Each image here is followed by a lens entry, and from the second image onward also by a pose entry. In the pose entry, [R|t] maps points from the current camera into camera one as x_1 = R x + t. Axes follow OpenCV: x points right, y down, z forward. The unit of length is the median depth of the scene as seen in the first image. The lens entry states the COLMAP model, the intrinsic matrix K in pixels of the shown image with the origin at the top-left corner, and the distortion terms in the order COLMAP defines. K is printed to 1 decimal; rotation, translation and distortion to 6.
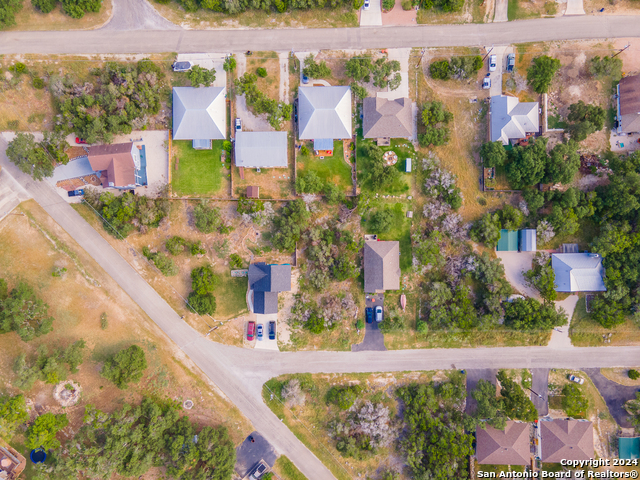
lens RADIAL K [[486.8, 0, 320.0], [0, 486.8, 240.0], [0, 0, 1]] dist [0.009587, 0.065016]
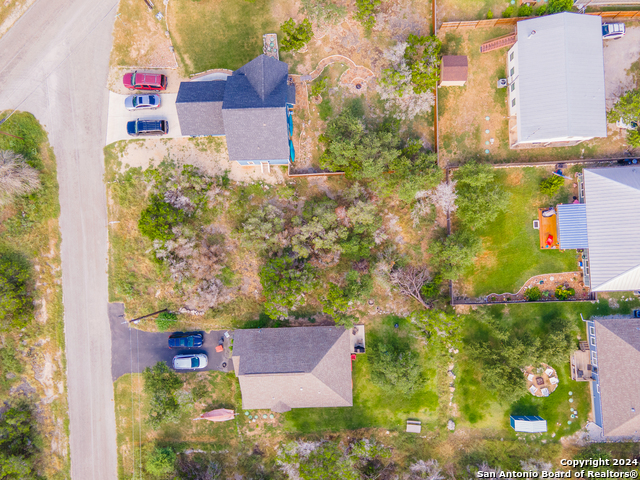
lens RADIAL K [[486.8, 0, 320.0], [0, 486.8, 240.0], [0, 0, 1]] dist [0.009587, 0.065016]
pose [[0.030701, 0.999213, -0.025119, 0.023152], [-0.997694, 0.032157, 0.059777, 0.000522], [0.060538, 0.023225, 0.997896, 0.552683]]
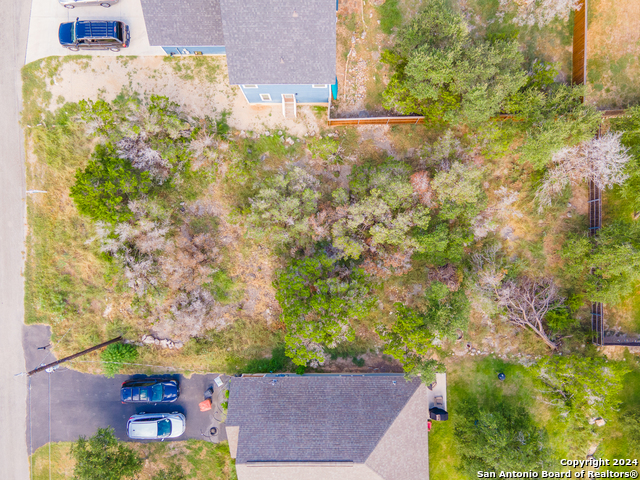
lens RADIAL K [[486.8, 0, 320.0], [0, 486.8, 240.0], [0, 0, 1]] dist [0.009587, 0.065016]
pose [[0.004779, 0.999679, -0.024876, 0.024026], [-0.998108, 0.006293, 0.061159, 0.042638], [0.061296, 0.024537, 0.997818, 0.730094]]
